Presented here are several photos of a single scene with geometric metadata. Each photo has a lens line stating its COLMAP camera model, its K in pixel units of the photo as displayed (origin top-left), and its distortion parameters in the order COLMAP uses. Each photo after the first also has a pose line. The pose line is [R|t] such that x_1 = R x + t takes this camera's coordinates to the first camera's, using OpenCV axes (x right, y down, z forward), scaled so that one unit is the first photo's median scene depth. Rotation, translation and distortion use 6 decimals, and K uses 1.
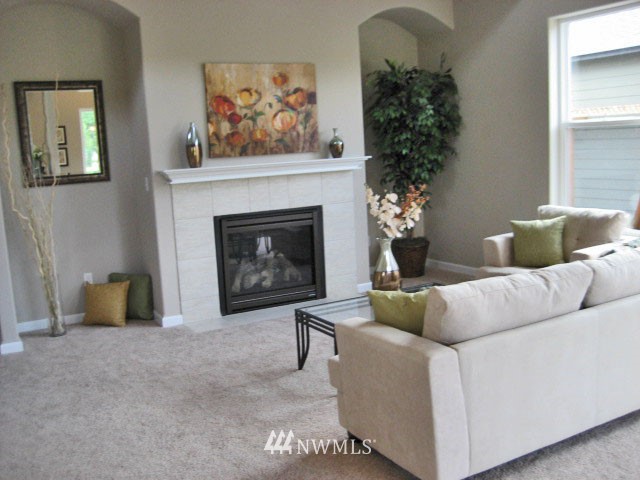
lens RADIAL K [[655.5, 0, 320.0], [0, 655.5, 240.0], [0, 0, 1]] dist [-0.158717, 0.241685]
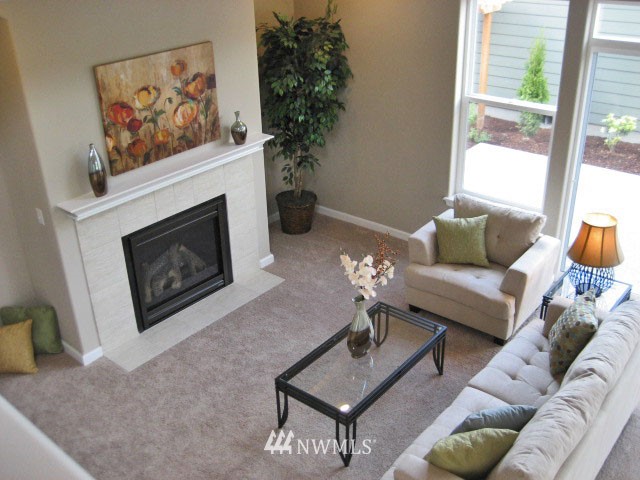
lens RADIAL K [[655.5, 0, 320.0], [0, 655.5, 240.0], [0, 0, 1]] dist [-0.158717, 0.241685]
pose [[0.934779, -0.135328, 0.328442, -0.197244], [0.032719, 0.953461, 0.299735, -0.281652], [-0.353719, -0.269439, 0.895704, 0.118667]]
